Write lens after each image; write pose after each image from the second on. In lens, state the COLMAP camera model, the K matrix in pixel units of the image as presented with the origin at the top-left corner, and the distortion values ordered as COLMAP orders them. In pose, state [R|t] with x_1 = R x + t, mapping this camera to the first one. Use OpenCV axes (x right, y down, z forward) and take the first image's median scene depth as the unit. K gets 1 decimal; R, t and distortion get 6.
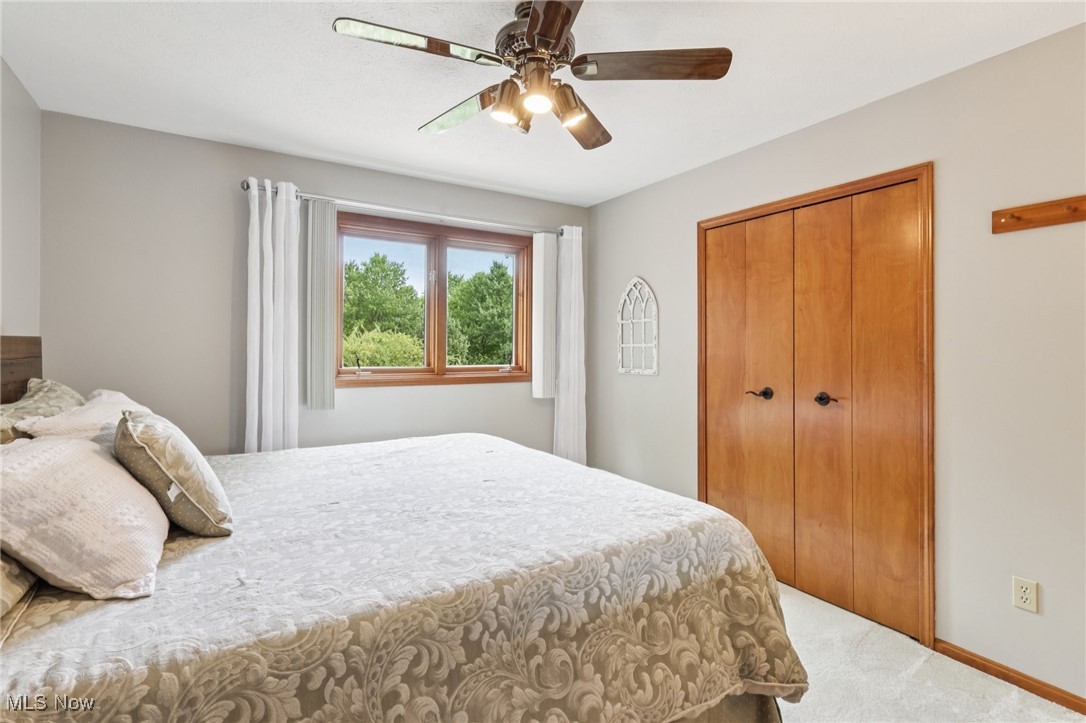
lens RADIAL K [[510.8, 0, 540.8], [0, 510.8, 361.4], [0, 0, 1]] dist [-0.001443, -0.000518]
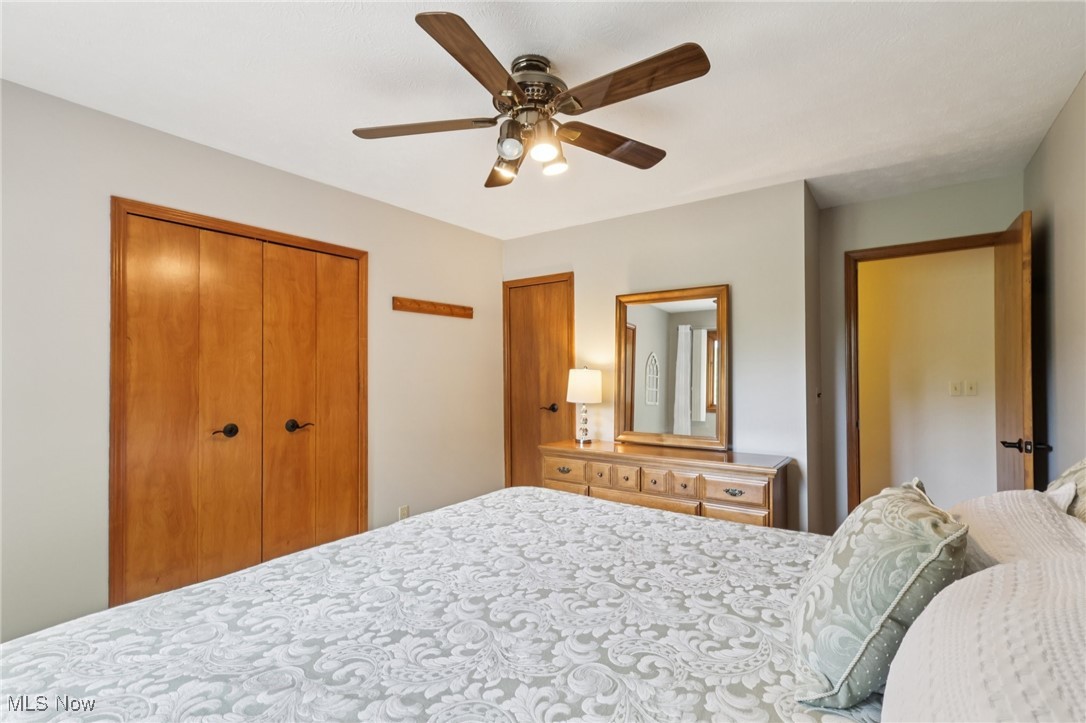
lens RADIAL K [[510.8, 0, 540.8], [0, 510.8, 361.4], [0, 0, 1]] dist [-0.001443, -0.000518]
pose [[-0.377539, 0.014294, 0.925884, -0.668536], [0.026075, 0.999648, -0.004801, -0.045050], [-0.925627, 0.022330, -0.377779, 0.921795]]
